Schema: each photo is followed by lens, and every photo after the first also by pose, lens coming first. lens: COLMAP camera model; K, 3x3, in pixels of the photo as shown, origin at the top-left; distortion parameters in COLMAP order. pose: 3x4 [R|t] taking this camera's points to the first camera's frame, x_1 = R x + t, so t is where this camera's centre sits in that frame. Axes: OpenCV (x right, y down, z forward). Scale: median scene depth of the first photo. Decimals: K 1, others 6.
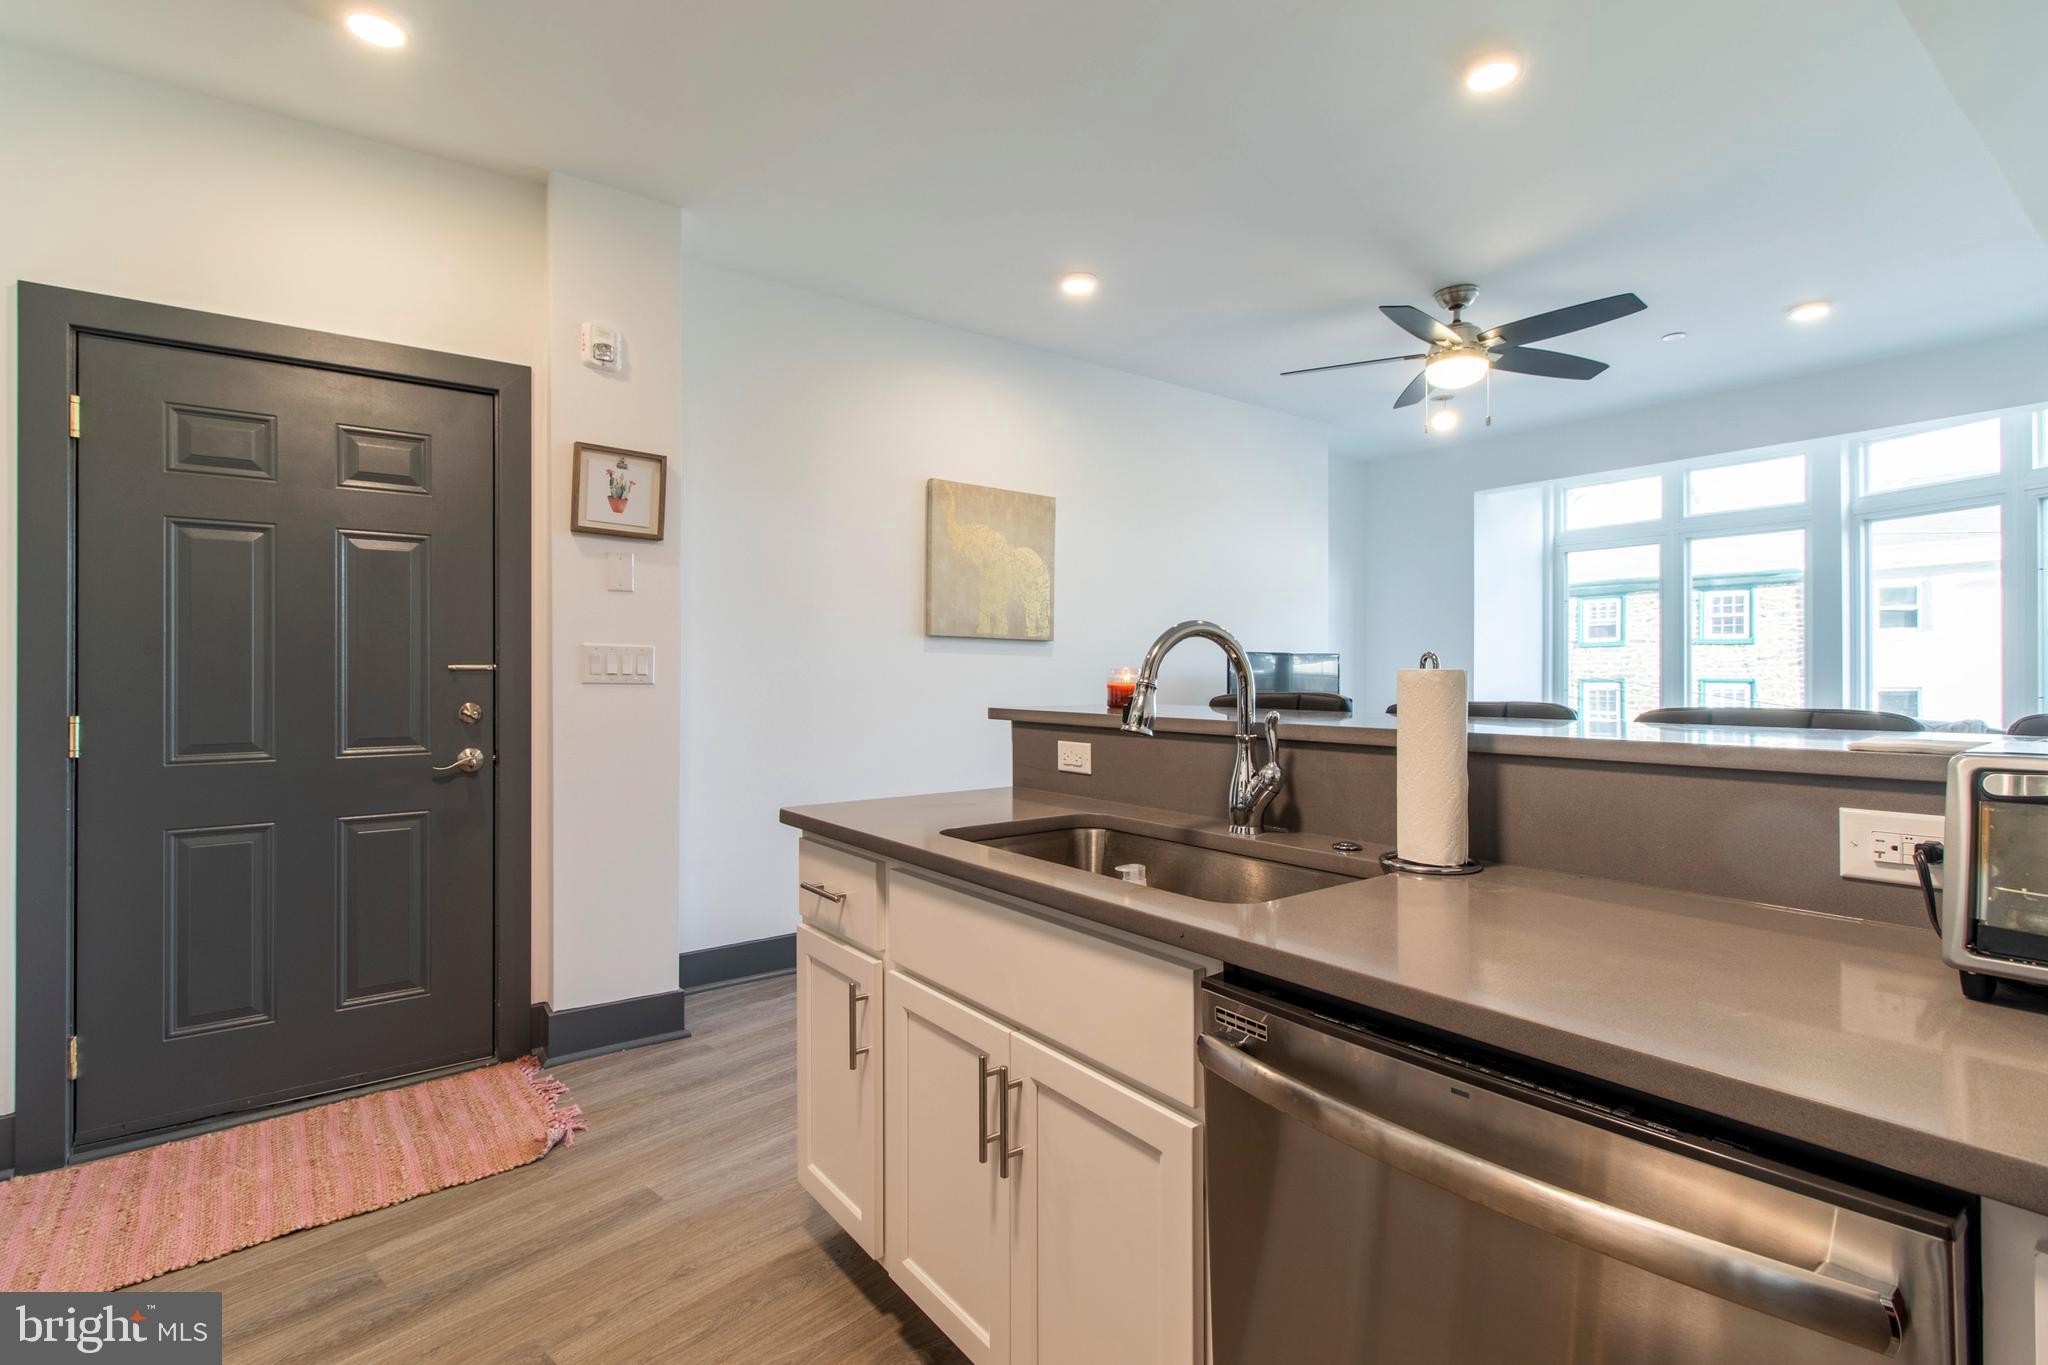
lens RADIAL K [[948.7, 0, 1008.7], [0, 948.7, 667.4], [0, 0, 1]] dist [0.001985, 0.000242]
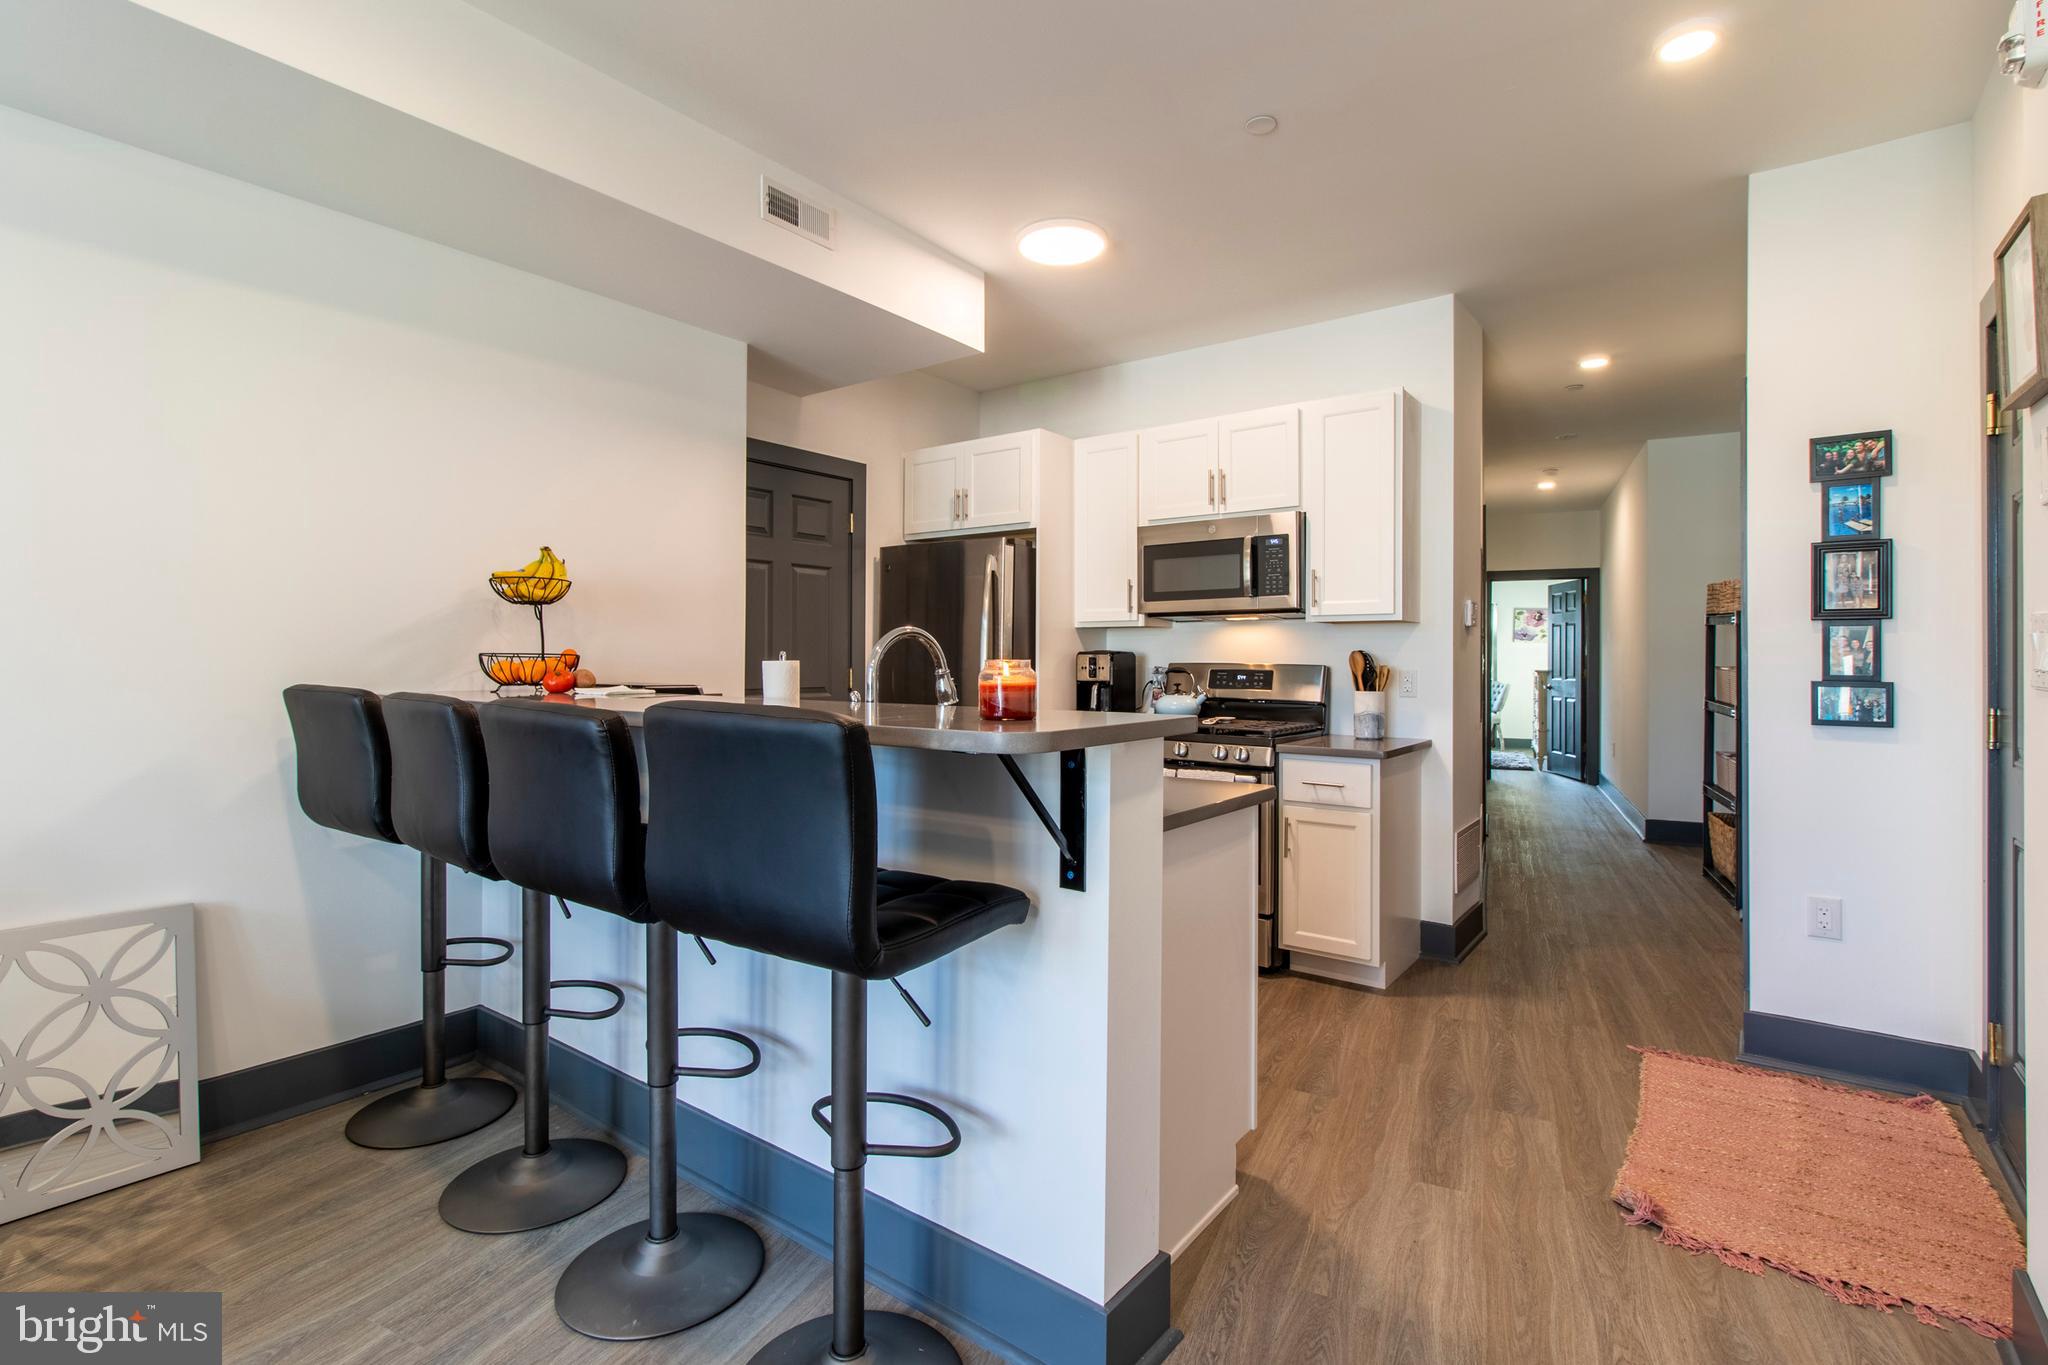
lens RADIAL K [[953.1, 0, 1014.3], [0, 953.1, 658.6], [0, 0, 1]] dist [0.000812, 0.000020]
pose [[-0.959649, -0.002287, -0.281192, 0.258543], [-0.000650, 0.999982, -0.005917, 0.003866], [0.281201, -0.005495, -0.959633, 1.398399]]
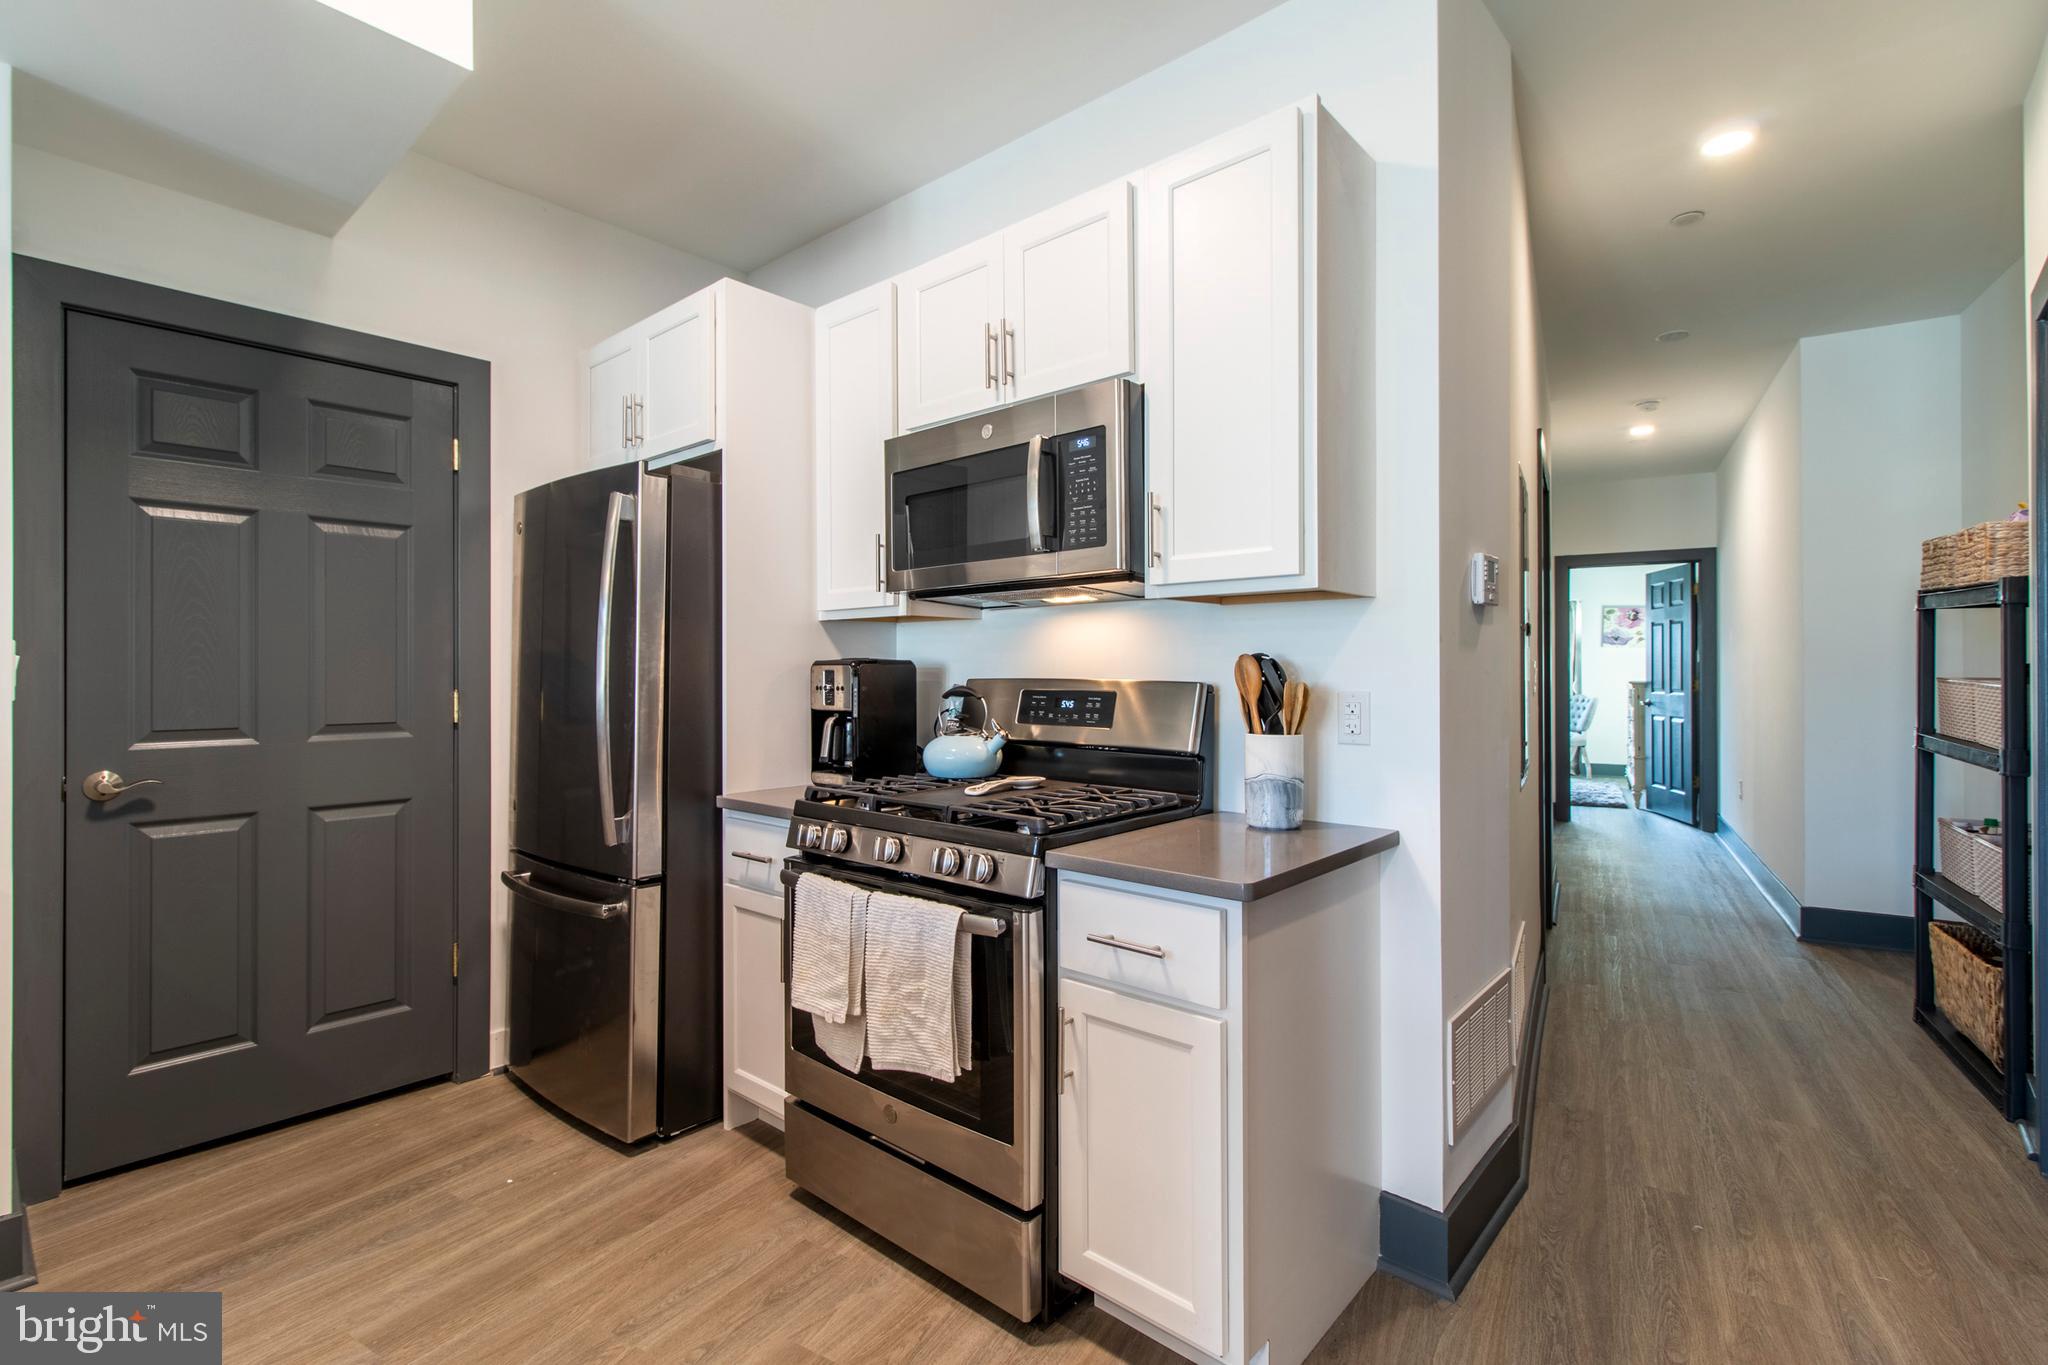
lens RADIAL K [[932.4, 0, 1022.9], [0, 932.4, 670.7], [0, 0, 1]] dist [0.001979, 0.000409]
pose [[-0.978873, 0.004178, -0.204428, -0.306113], [0.005513, 0.999967, -0.005964, -0.000604], [0.204397, -0.006965, -0.978863, 0.848165]]
